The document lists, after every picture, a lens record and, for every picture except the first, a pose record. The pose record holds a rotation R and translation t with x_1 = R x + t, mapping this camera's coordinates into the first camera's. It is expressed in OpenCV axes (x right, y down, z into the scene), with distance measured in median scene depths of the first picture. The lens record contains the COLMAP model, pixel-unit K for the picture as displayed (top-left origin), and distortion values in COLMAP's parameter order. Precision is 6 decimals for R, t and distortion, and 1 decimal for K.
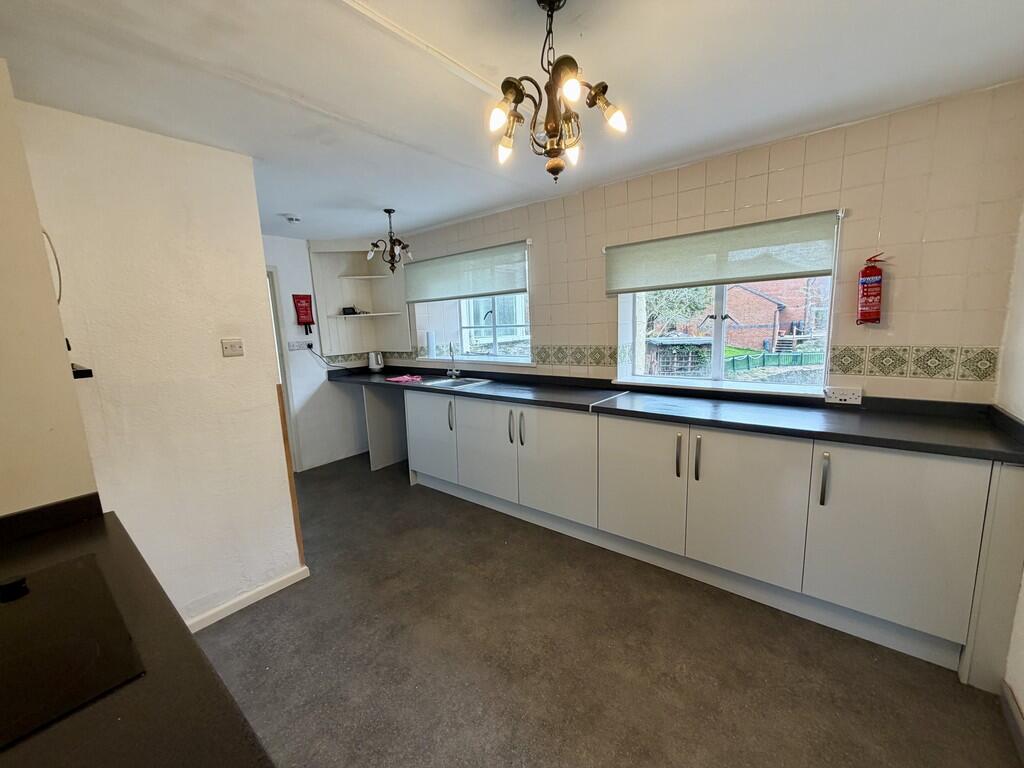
lens RADIAL K [[407.1, 0, 507.5], [0, 407.1, 386.9], [0, 0, 1]] dist [0.000880, -0.000031]
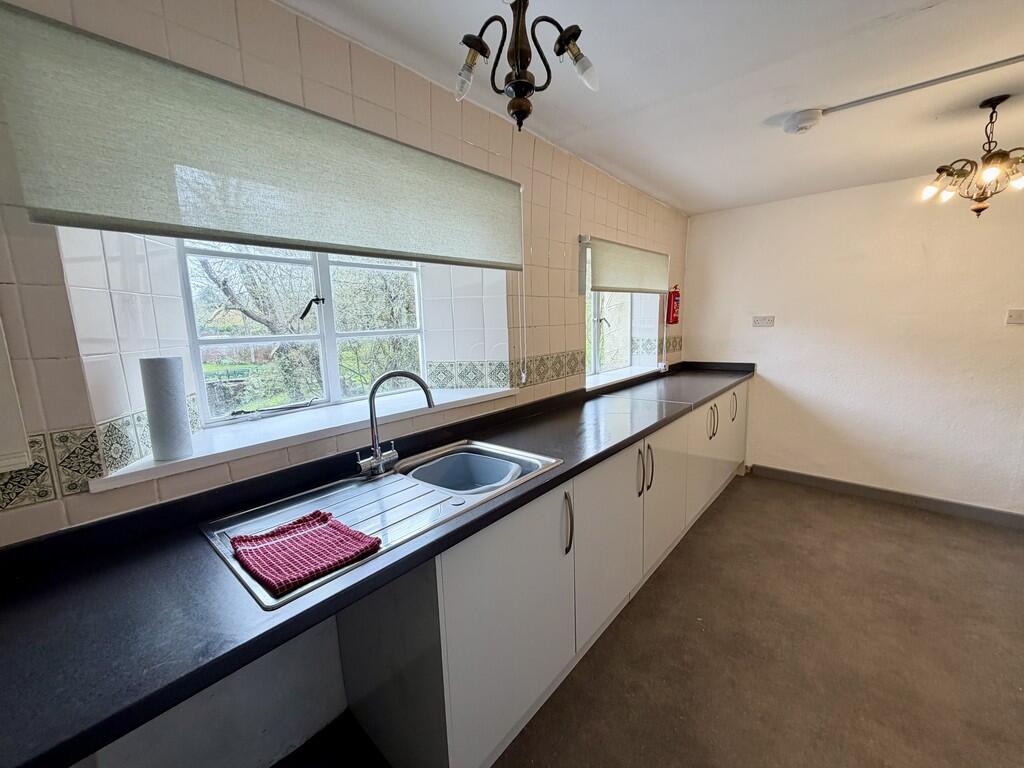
lens RADIAL K [[407.8, 0, 512.0], [0, 407.8, 384.0], [0, 0, 1]] dist [0.000028, -0.000002]
pose [[0.036290, -0.111314, 0.993123, -0.566873], [0.193275, 0.975796, 0.102309, -0.133053], [-0.980473, 0.188233, 0.056926, 0.998754]]
